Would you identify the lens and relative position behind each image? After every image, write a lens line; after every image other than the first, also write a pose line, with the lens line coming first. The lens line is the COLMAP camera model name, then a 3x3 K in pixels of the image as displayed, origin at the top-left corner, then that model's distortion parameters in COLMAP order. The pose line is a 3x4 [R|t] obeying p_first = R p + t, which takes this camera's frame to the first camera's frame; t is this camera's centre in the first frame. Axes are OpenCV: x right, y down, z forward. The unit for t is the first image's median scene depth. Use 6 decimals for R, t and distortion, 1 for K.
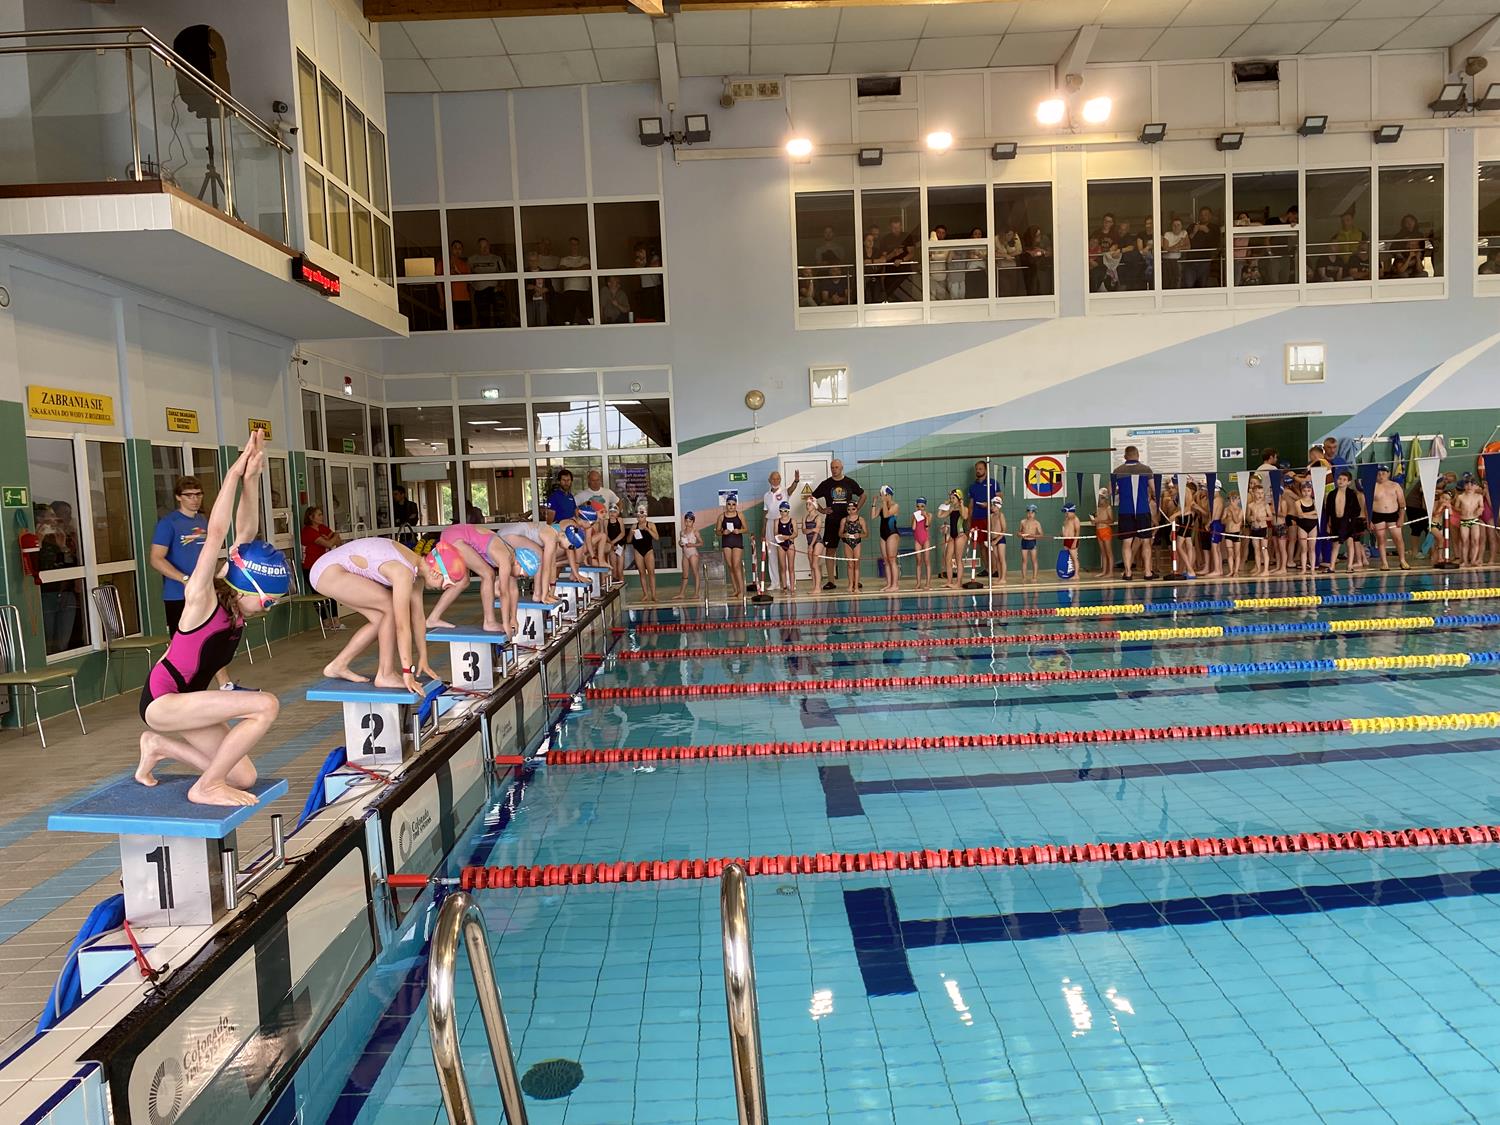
lens RADIAL K [[1150.0, 0, 748.9], [0, 1150.0, 577.2], [0, 0, 1]] dist [0.050968, -0.092502]
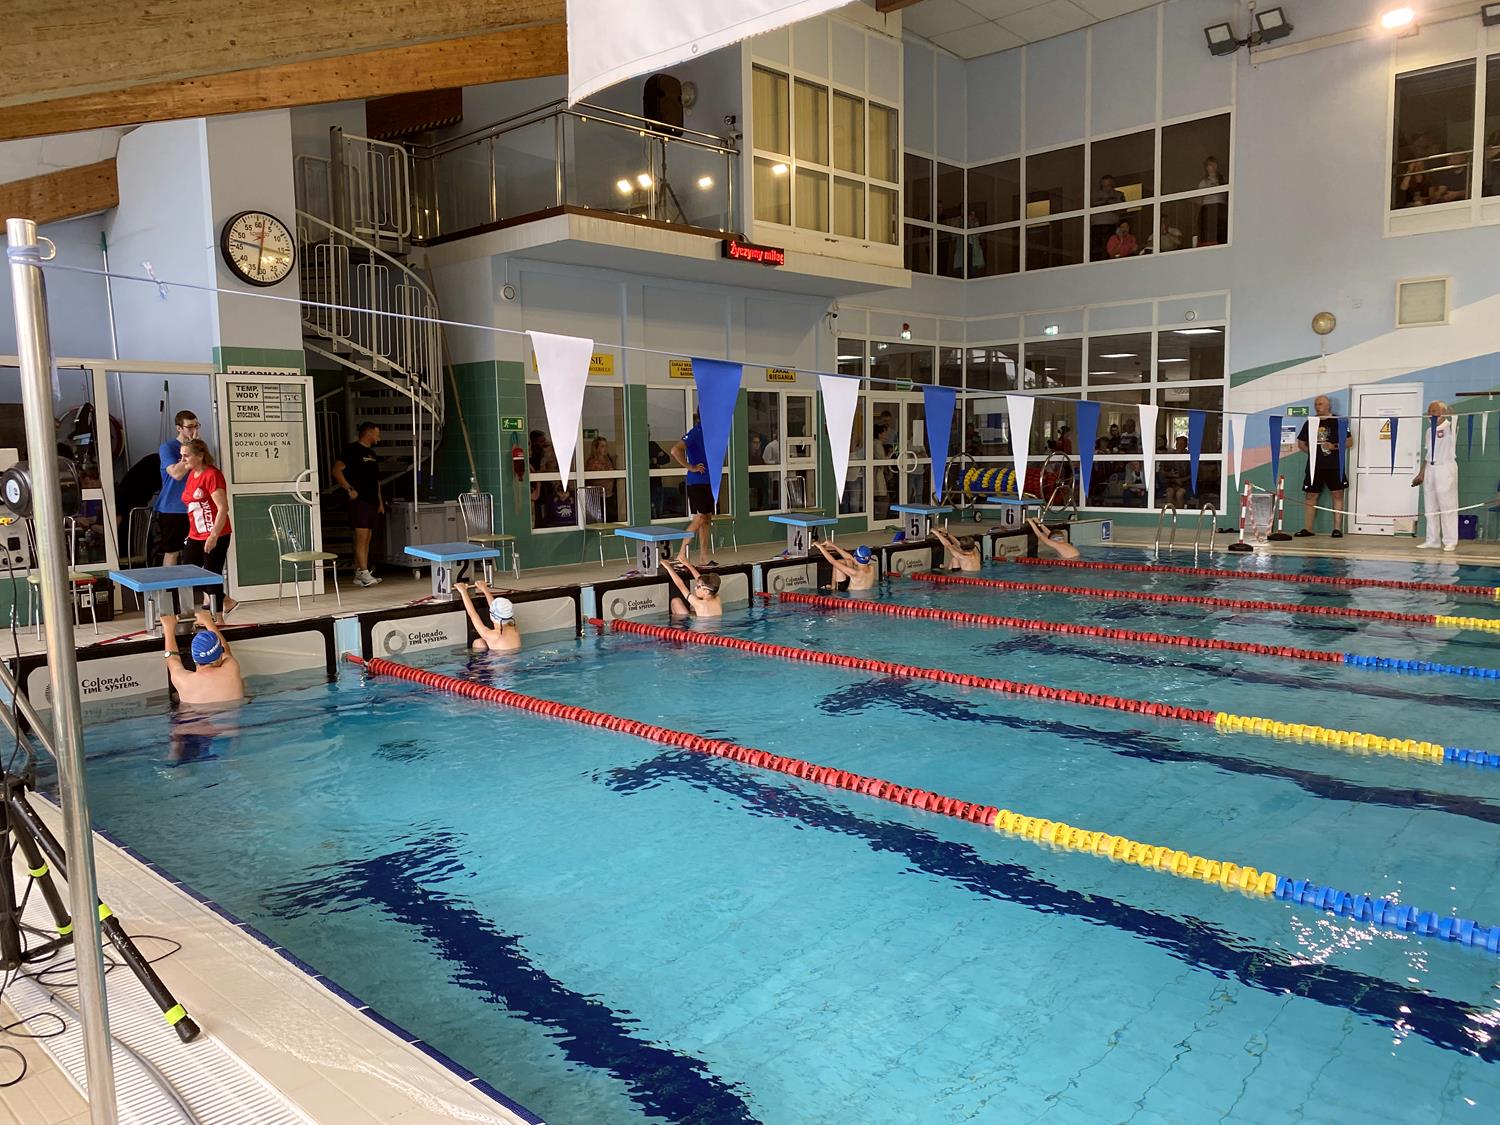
lens RADIAL K [[1146.5, 0, 739.1], [0, 1146.5, 560.7], [0, 0, 1]] dist [0.027065, -0.035411]
pose [[0.702348, 0.099841, -0.704797, 0.381269], [-0.067156, 0.994992, 0.074027, -0.011633], [0.708658, -0.004662, 0.705536, 0.076891]]
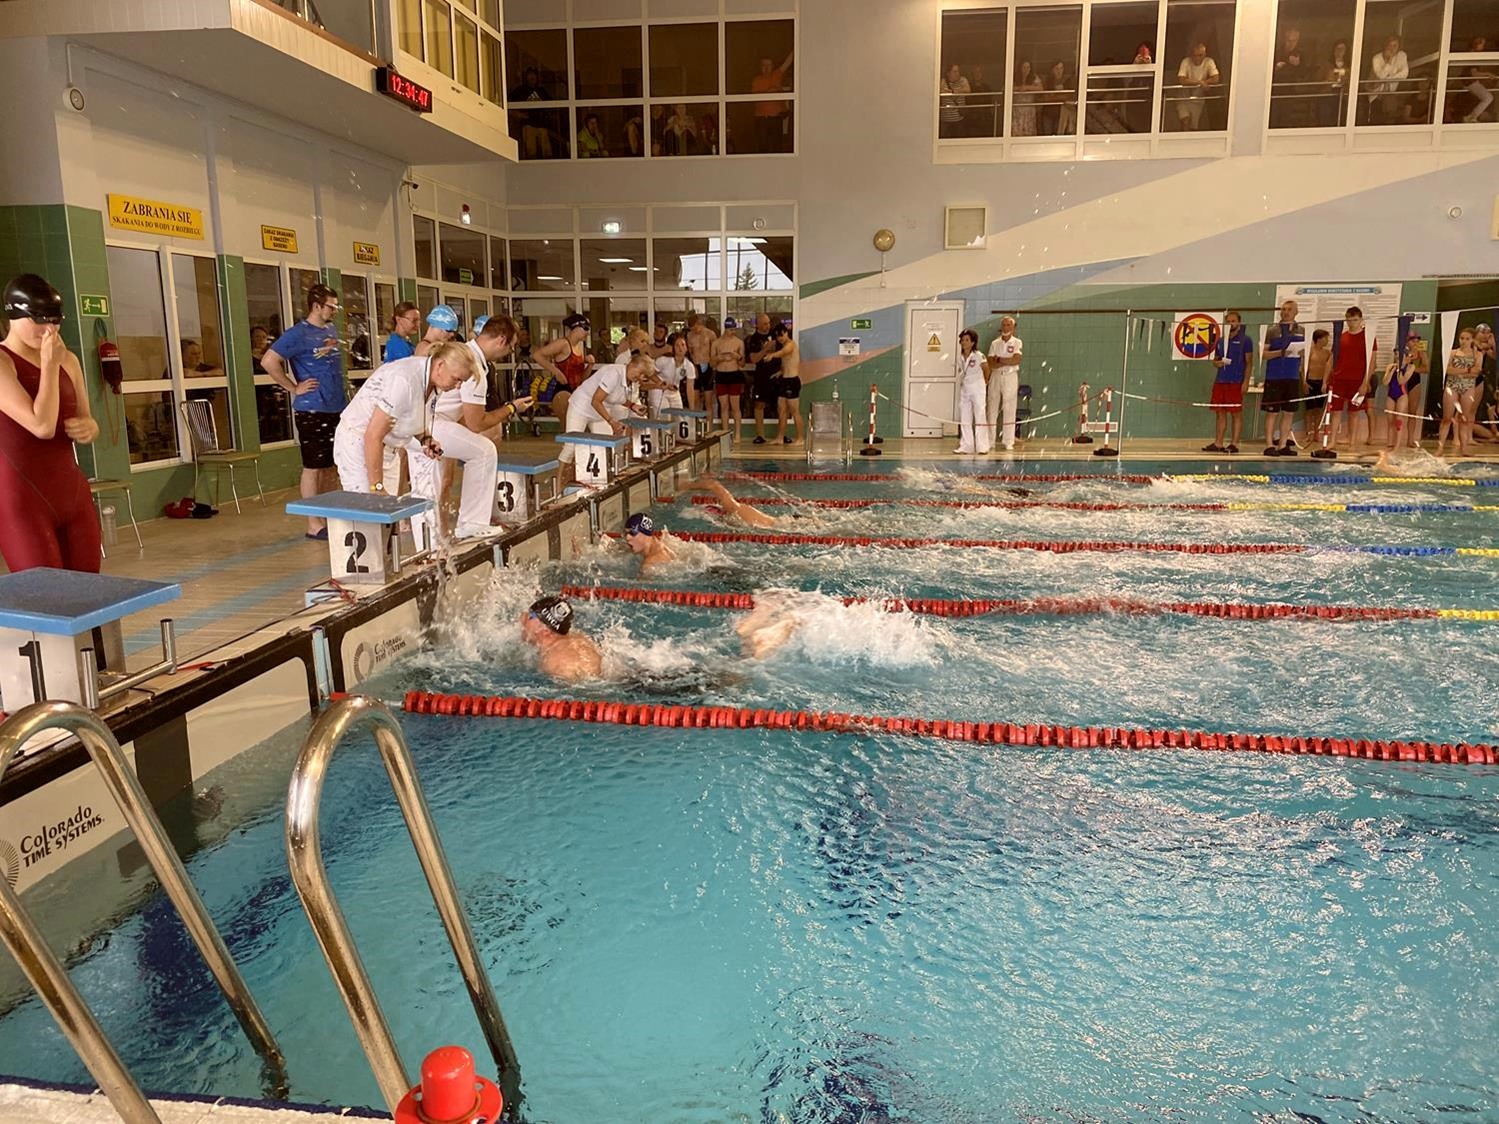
lens RADIAL K [[1149.5, 0, 750.0], [0, 1149.5, 578.6], [0, 0, 1]] dist [0.005611, -0.005289]
pose [[0.988370, 0.067512, -0.136262, 0.050553], [-0.050260, 0.990718, 0.126303, 0.006758], [0.143524, -0.117986, 0.982589, 0.033859]]
